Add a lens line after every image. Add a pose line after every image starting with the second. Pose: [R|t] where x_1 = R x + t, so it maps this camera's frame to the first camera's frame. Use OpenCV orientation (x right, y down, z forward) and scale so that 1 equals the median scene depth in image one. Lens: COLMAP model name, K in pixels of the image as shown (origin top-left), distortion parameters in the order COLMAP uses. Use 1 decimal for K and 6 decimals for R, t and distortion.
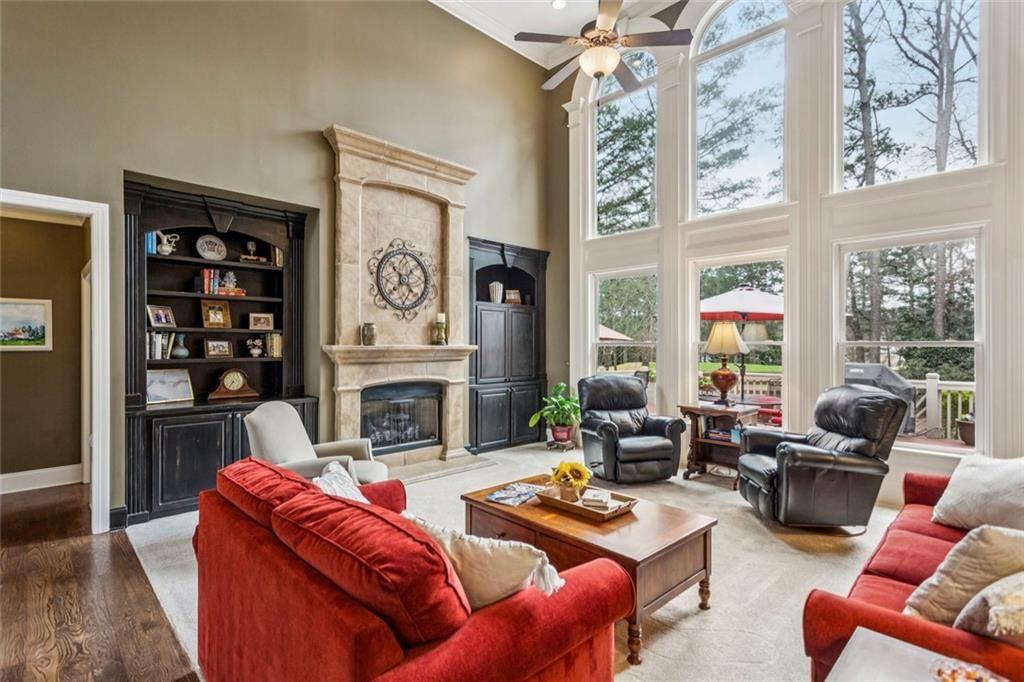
lens RADIAL K [[486.2, 0, 513.3], [0, 486.2, 344.4], [0, 0, 1]] dist [0.003817, 0.002921]
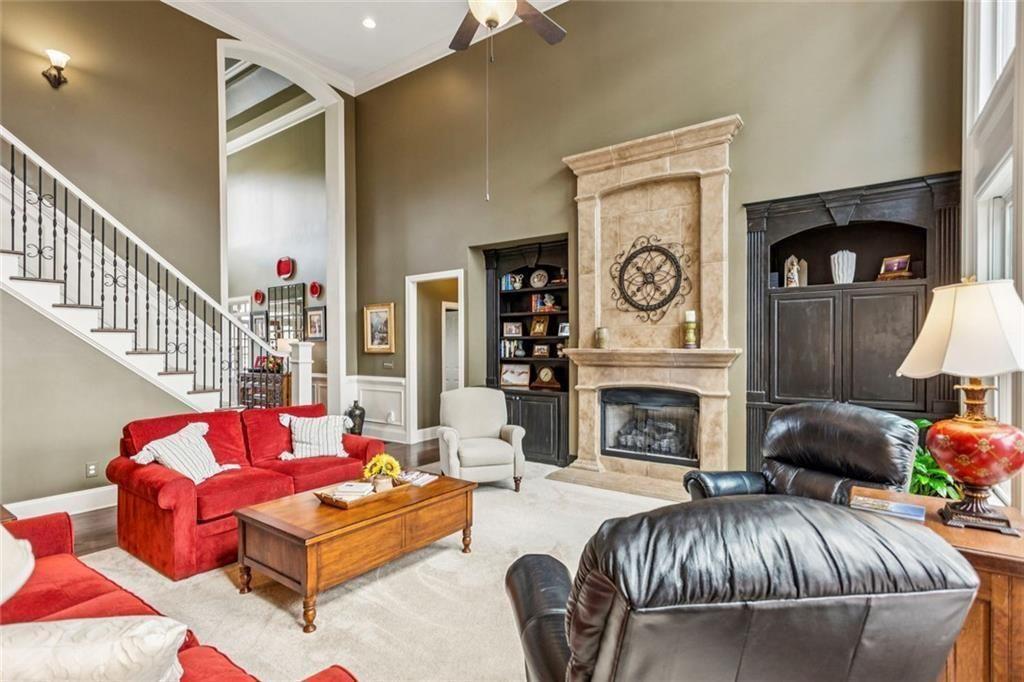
lens RADIAL K [[486.2, 0, 508.0], [0, 486.2, 350.7], [0, 0, 1]] dist [0.003817, 0.002921]
pose [[0.208902, 0.004617, -0.977926, 0.647542], [-0.001688, 0.999989, 0.004361, 0.002207], [0.977935, 0.000740, 0.208907, 0.549914]]
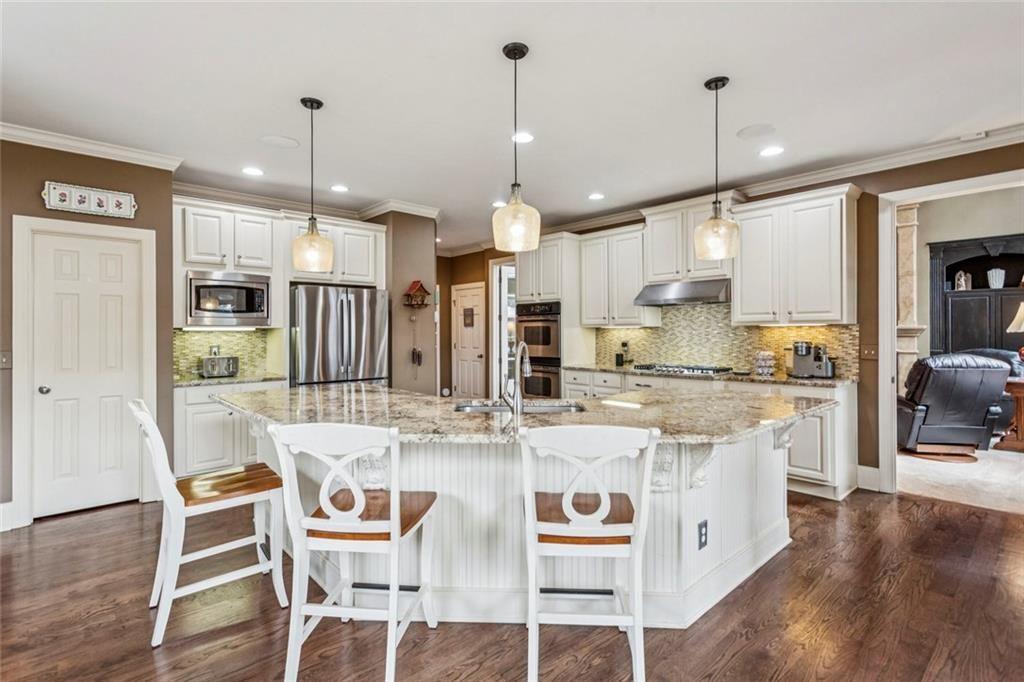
lens RADIAL K [[486.2, 0, 497.0], [0, 486.2, 329.1], [0, 0, 1]] dist [0.003817, 0.002921]
pose [[-0.013778, -0.006122, -0.999886, 1.419852], [-0.000797, 0.999981, -0.006111, 0.022565], [0.999905, 0.000713, -0.013782, -0.172979]]
